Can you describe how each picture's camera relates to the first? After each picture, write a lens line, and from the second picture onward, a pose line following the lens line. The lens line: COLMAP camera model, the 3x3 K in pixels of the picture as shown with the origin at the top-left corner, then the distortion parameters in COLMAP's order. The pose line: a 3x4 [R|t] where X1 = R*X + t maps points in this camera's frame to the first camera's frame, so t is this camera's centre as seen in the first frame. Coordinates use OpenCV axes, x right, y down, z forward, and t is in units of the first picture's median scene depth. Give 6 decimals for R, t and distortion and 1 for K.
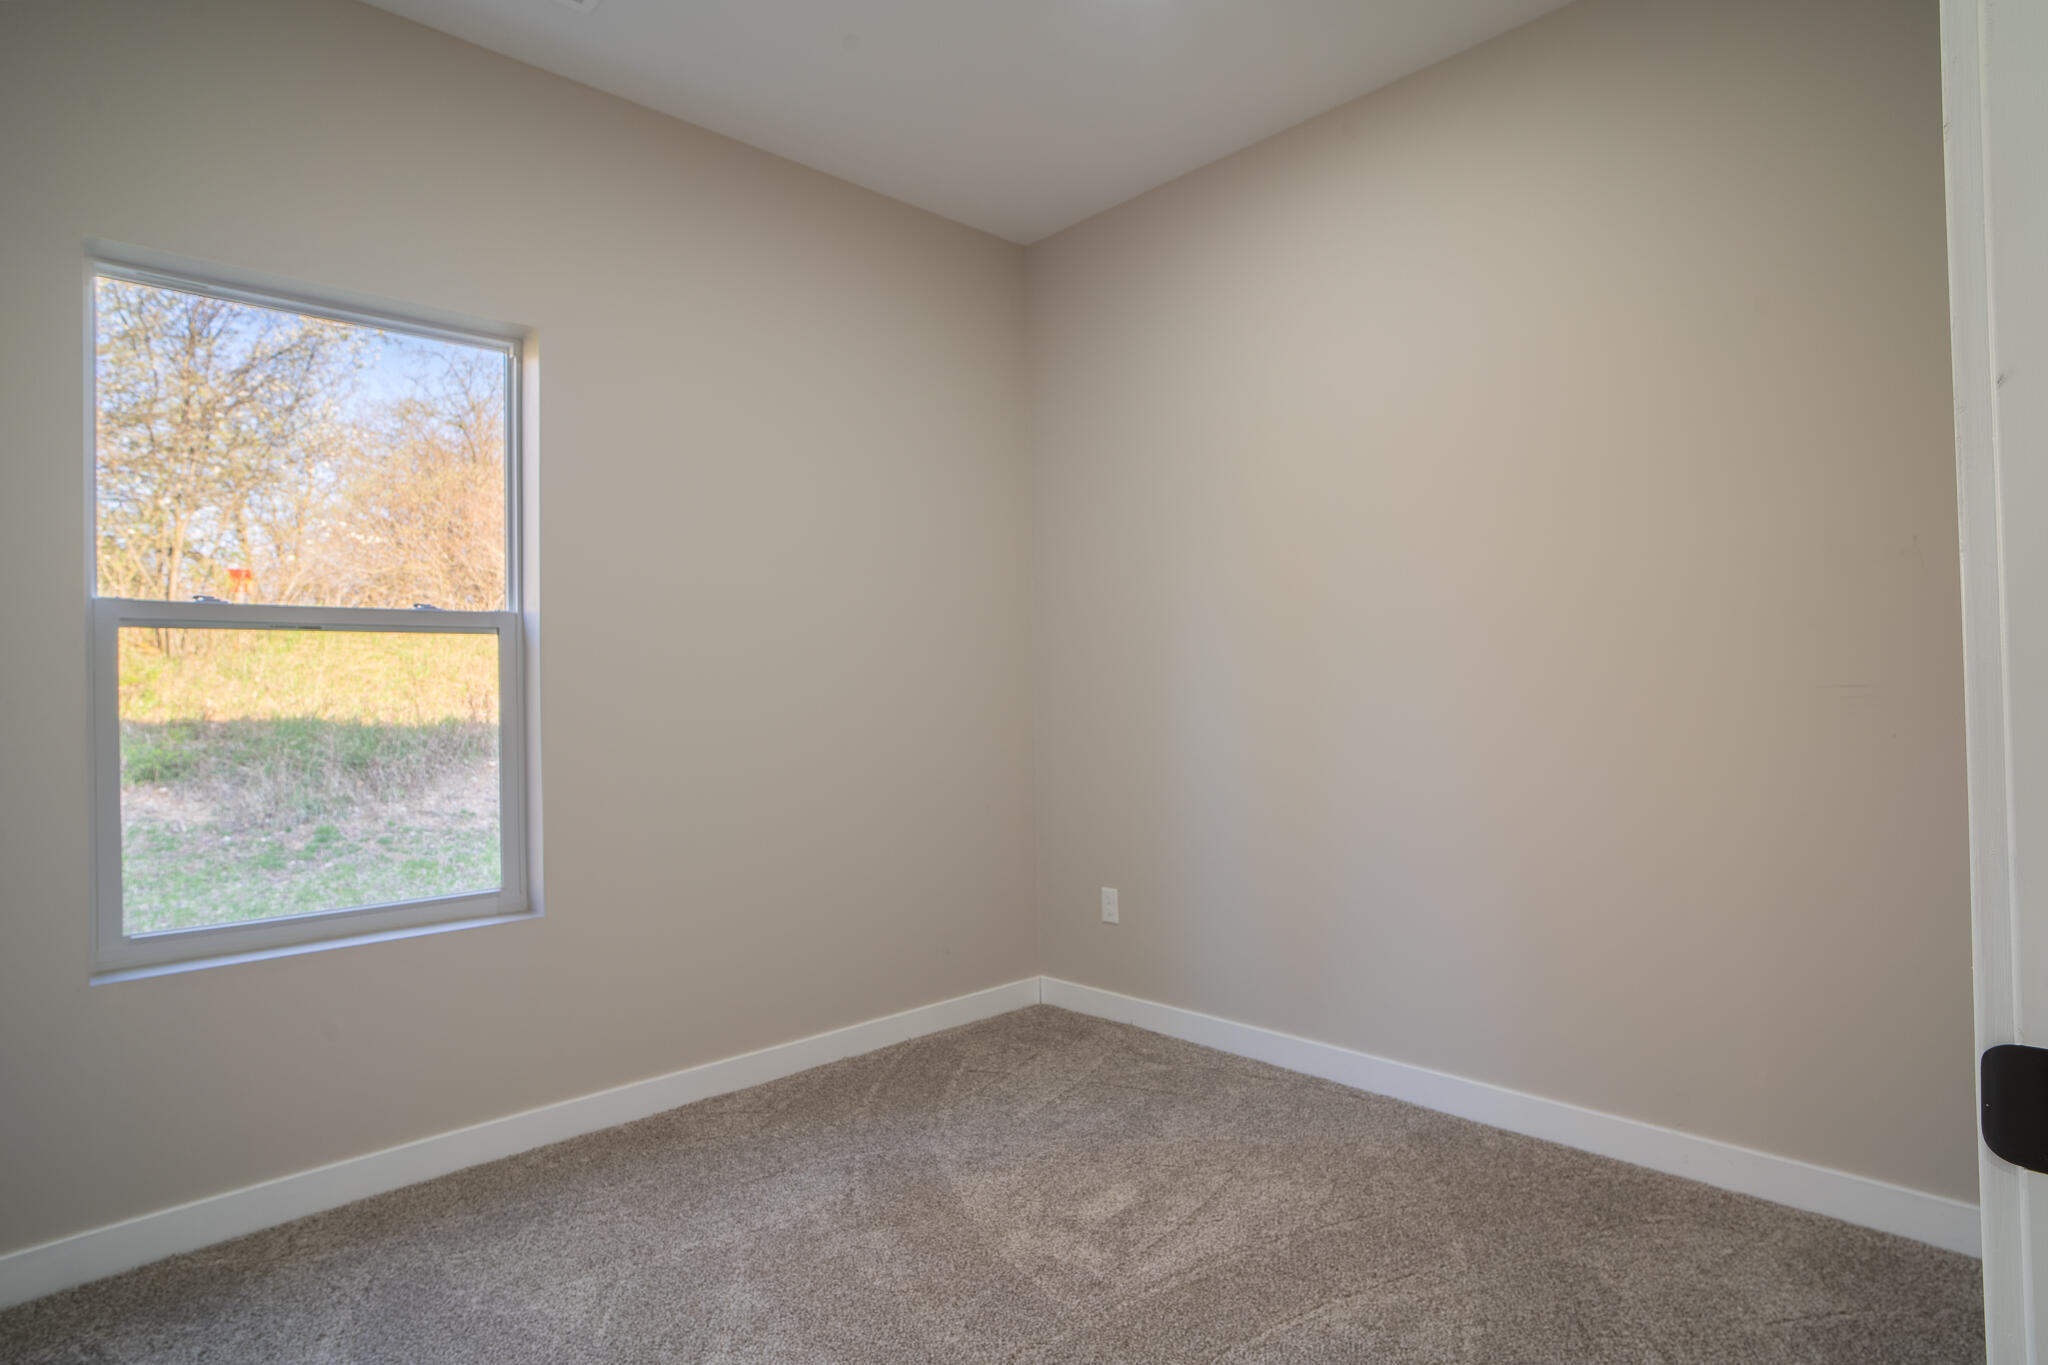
lens RADIAL K [[1081.3, 0, 1024.0], [0, 1081.3, 682.5], [0, 0, 1]] dist [0.000064, 0.000553]
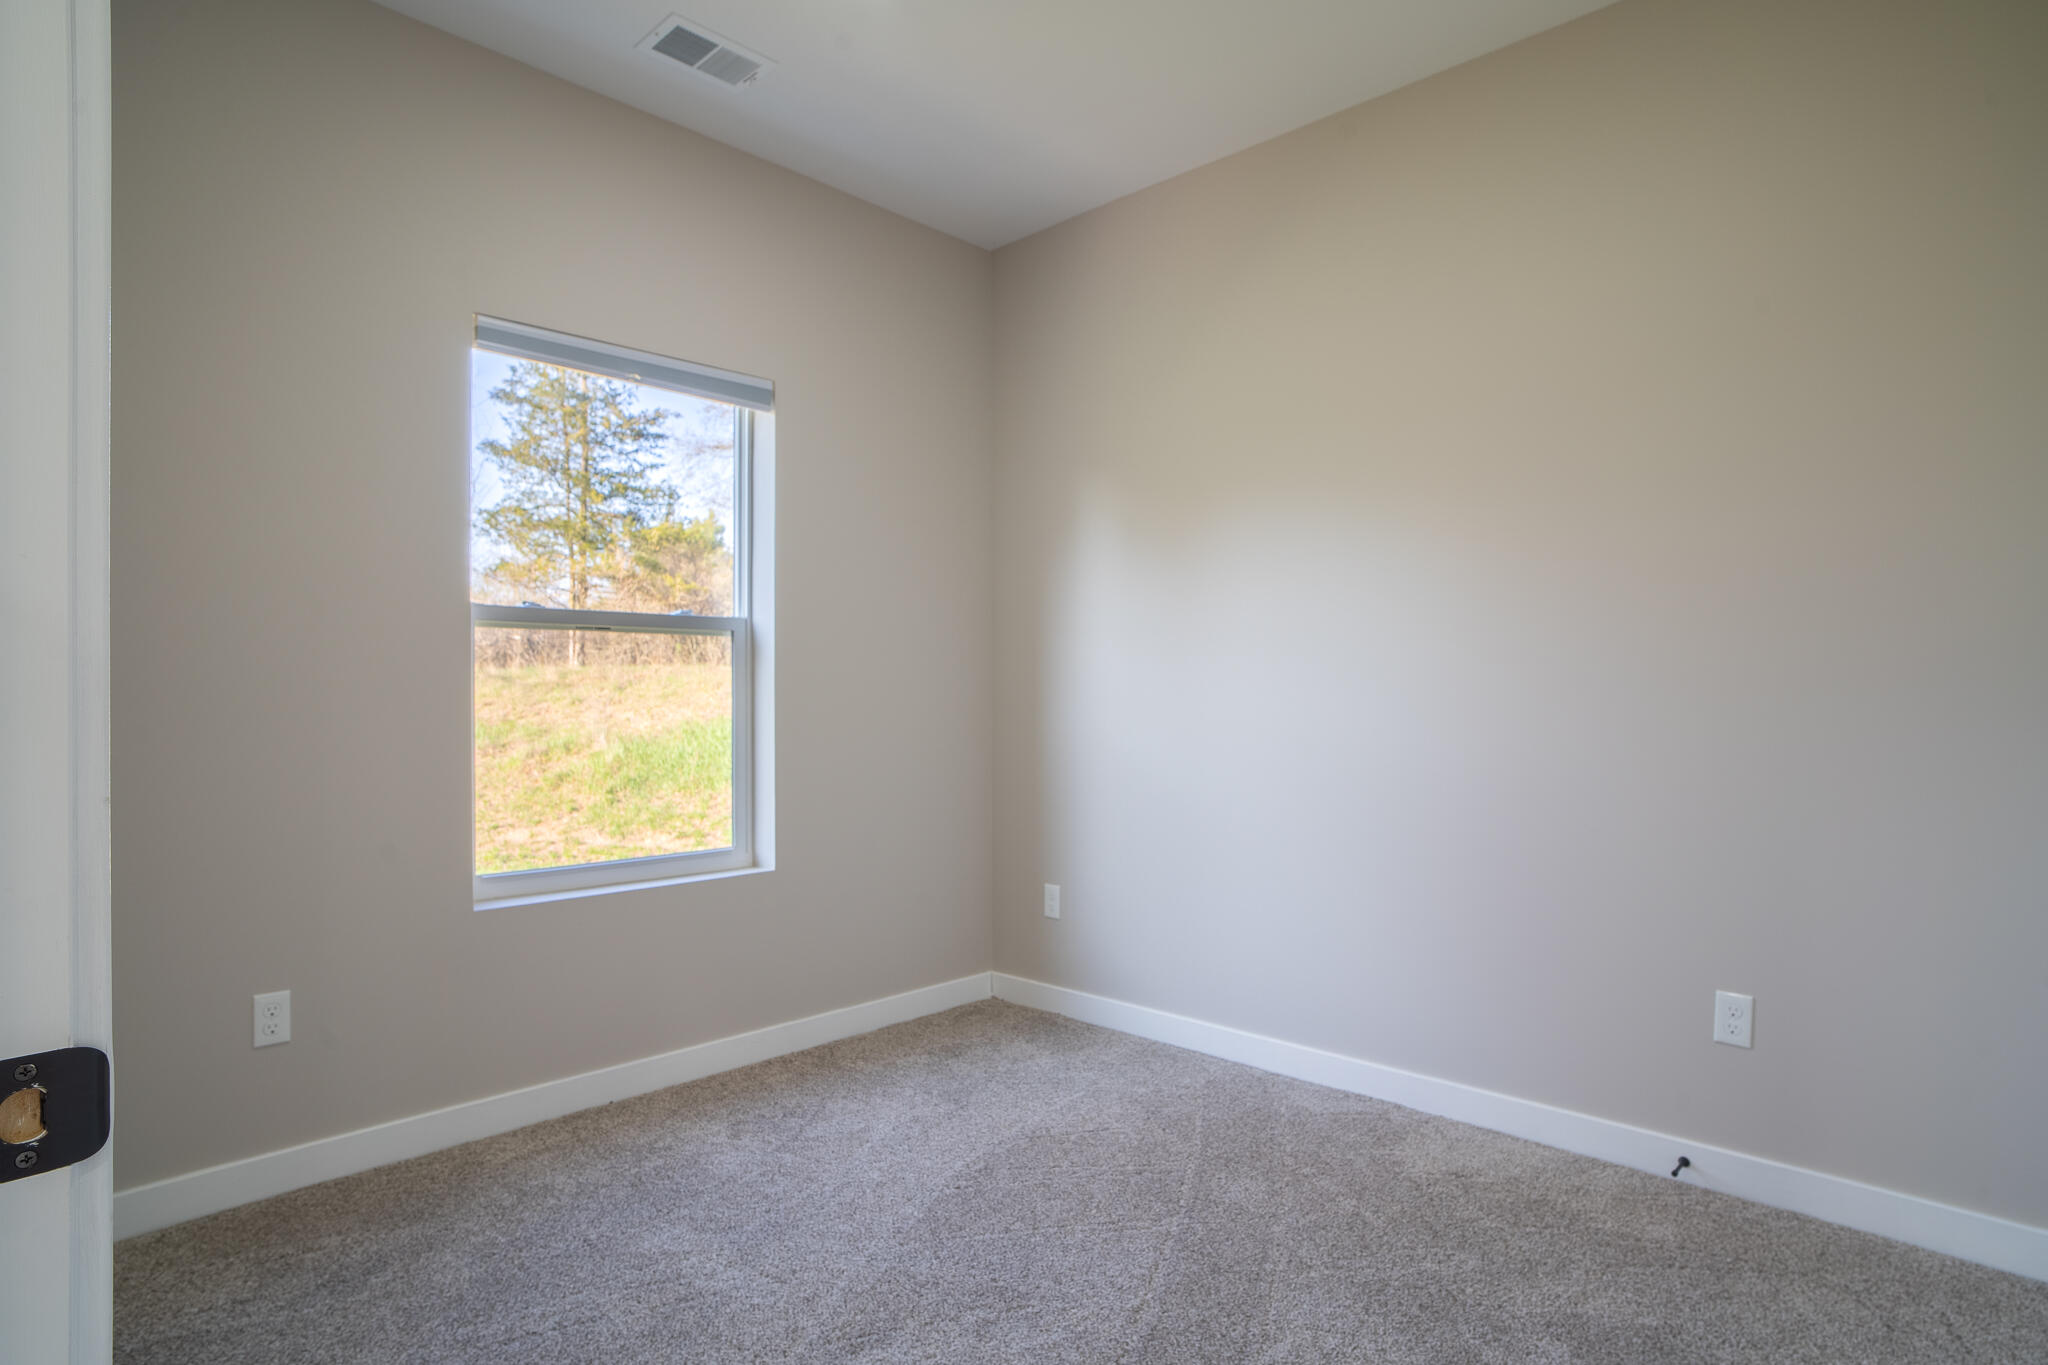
lens RADIAL K [[1084.9, 0, 1024.0], [0, 1084.9, 682.5], [0, 0, 1]] dist [-0.026442, 0.001257]
pose [[0.998353, 0.018698, 0.054230, -0.192276], [-0.018814, 0.999822, 0.001635, -0.001598], [-0.054190, -0.002652, 0.998527, -0.188501]]
